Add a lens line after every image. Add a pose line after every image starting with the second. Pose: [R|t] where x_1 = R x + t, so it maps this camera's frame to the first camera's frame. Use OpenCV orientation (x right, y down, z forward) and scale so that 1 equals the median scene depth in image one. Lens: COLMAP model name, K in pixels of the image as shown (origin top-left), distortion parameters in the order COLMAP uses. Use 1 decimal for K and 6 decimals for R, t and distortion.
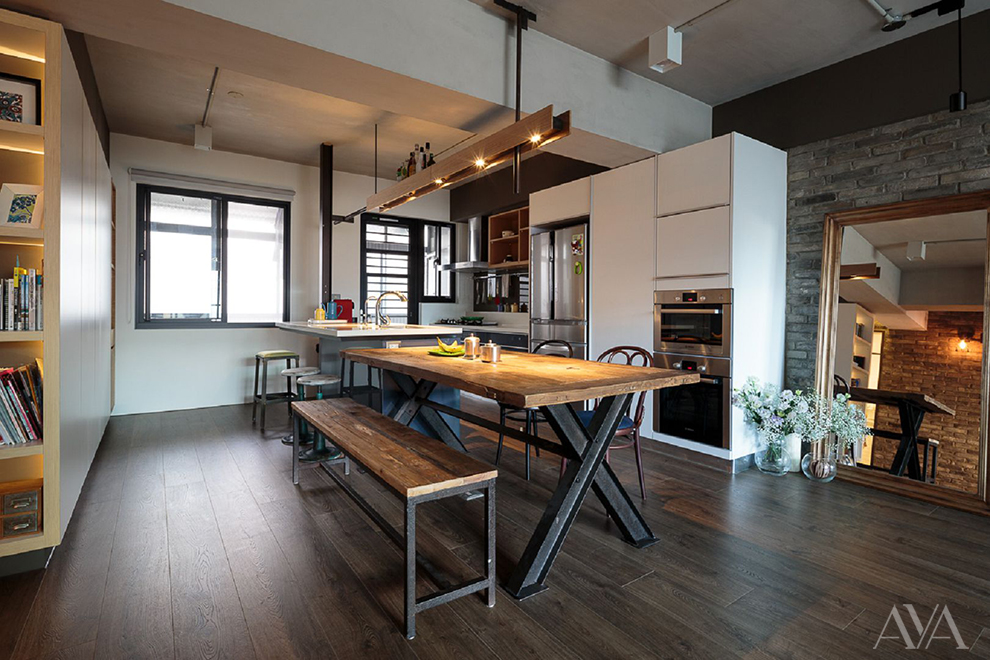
lens RADIAL K [[477.3, 0, 473.4], [0, 477.3, 308.0], [0, 0, 1]] dist [0.005613, -0.003197]
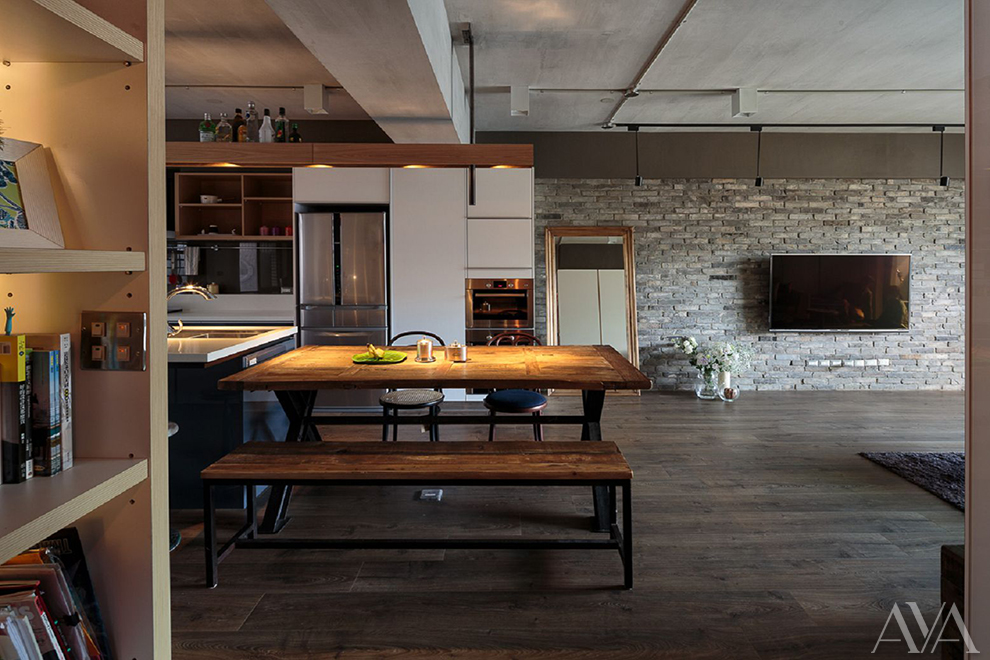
lens RADIAL K [[477.3, 0, 535.9], [0, 477.3, 269.0], [0, 0, 1]] dist [0.005613, -0.003197]
pose [[0.546068, -0.014331, 0.837618, -0.379461], [0.005516, 0.999894, 0.013511, -0.053151], [-0.837723, -0.002757, 0.546089, 0.141070]]
